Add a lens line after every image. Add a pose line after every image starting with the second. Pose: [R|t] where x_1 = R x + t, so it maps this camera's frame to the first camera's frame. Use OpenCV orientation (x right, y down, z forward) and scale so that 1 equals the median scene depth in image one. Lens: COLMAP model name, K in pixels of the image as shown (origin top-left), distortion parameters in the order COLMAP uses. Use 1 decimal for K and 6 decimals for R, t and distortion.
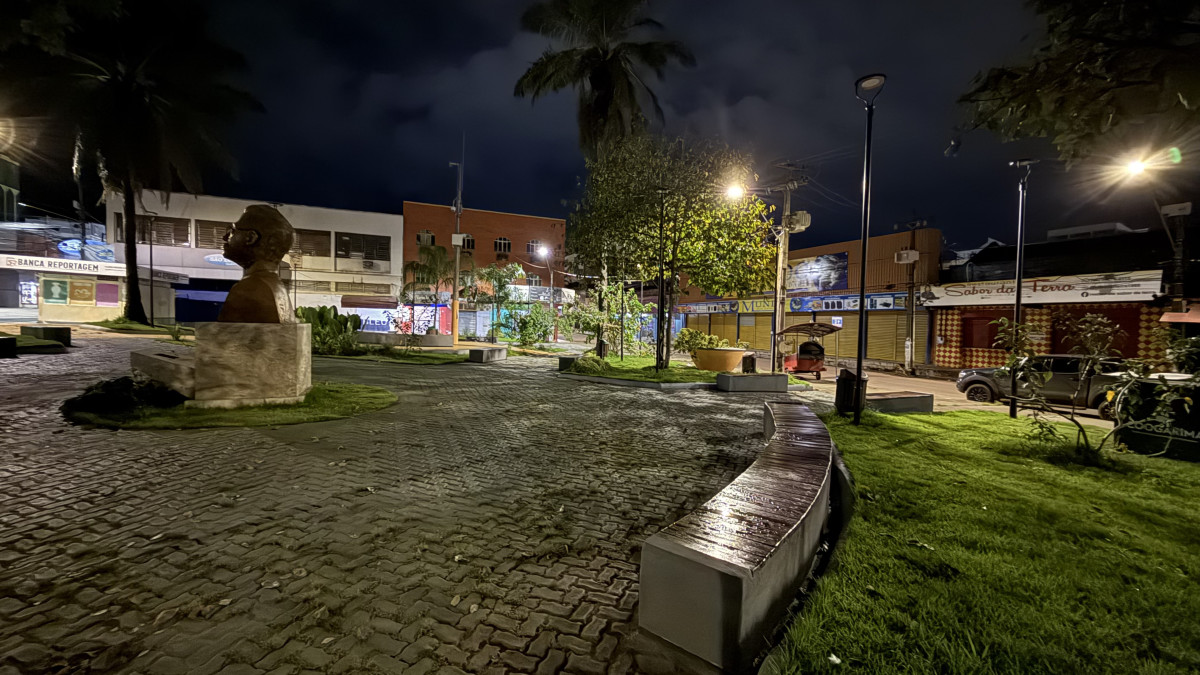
lens RADIAL K [[475.1, 0, 596.2], [0, 475.1, 338.7], [0, 0, 1]] dist [0.000975, -0.000678]
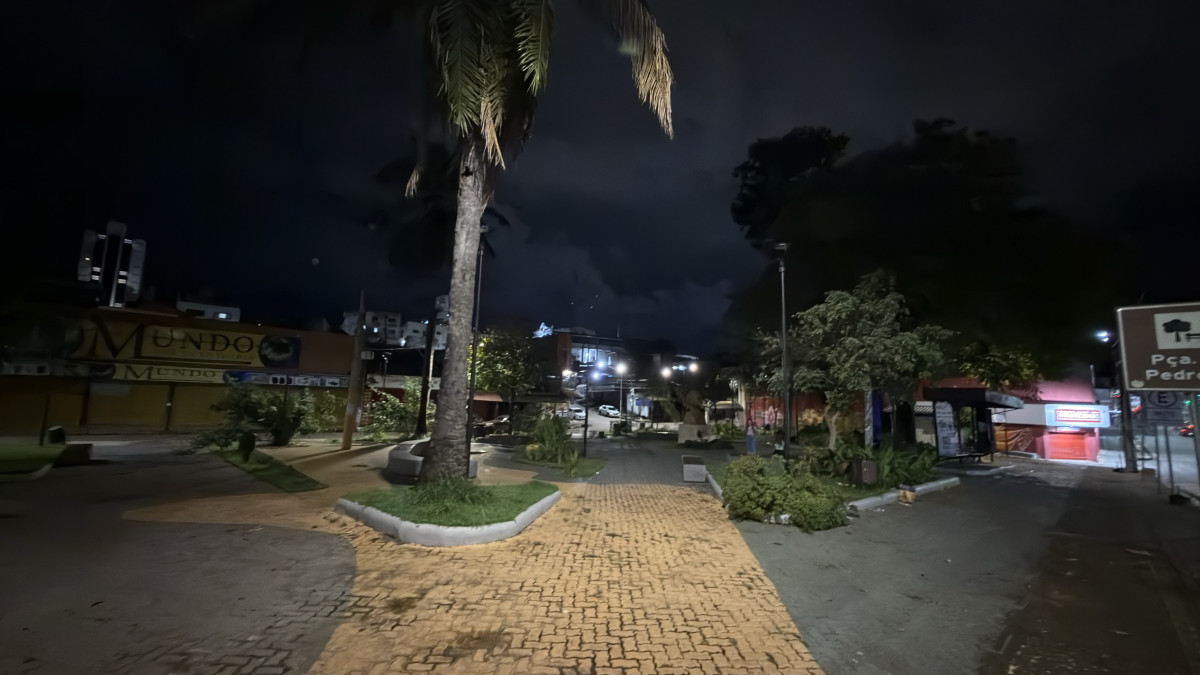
lens RADIAL K [[475.1, 0, 603.2], [0, 475.1, 341.7], [0, 0, 1]] dist [0.000975, -0.000678]
pose [[-0.361777, 0.073718, 0.929346, -1.317083], [-0.015367, 0.996262, -0.085008, -0.113961], [-0.932138, -0.045035, -0.359291, 0.988592]]
